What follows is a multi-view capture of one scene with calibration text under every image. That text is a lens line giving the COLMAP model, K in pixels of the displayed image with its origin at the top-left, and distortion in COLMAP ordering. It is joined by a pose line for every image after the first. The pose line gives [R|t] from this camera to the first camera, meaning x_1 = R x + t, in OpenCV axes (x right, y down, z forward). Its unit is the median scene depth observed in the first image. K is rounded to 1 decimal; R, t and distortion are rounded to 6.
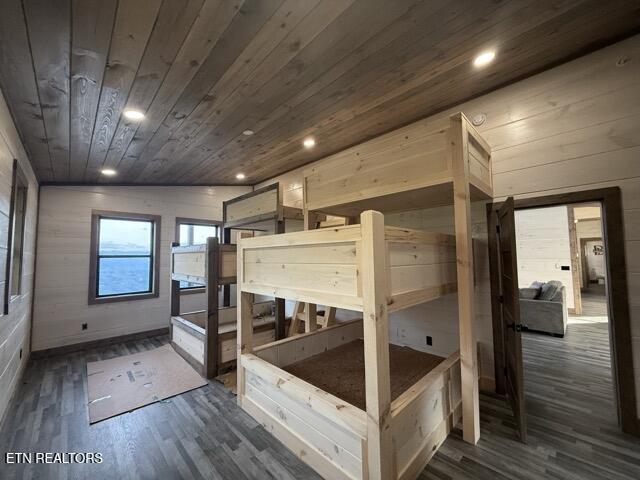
lens RADIAL K [[255.2, 0, 319.0], [0, 255.2, 238.7], [0, 0, 1]] dist [-0.001783, 0.000147]
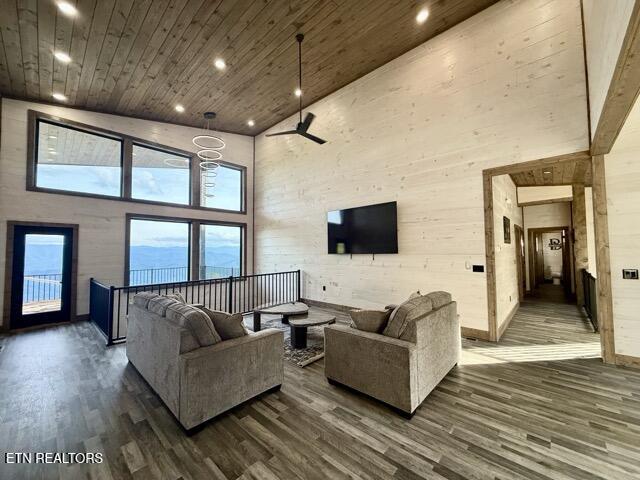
lens RADIAL K [[255.2, 0, 320.2], [0, 255.2, 240.5], [0, 0, 1]] dist [-0.001783, 0.000147]
pose [[0.998699, -0.003580, 0.050863, 0.335151], [0.002695, 0.999844, 0.017451, 0.020110], [-0.050917, -0.017292, 0.998553, 0.235931]]
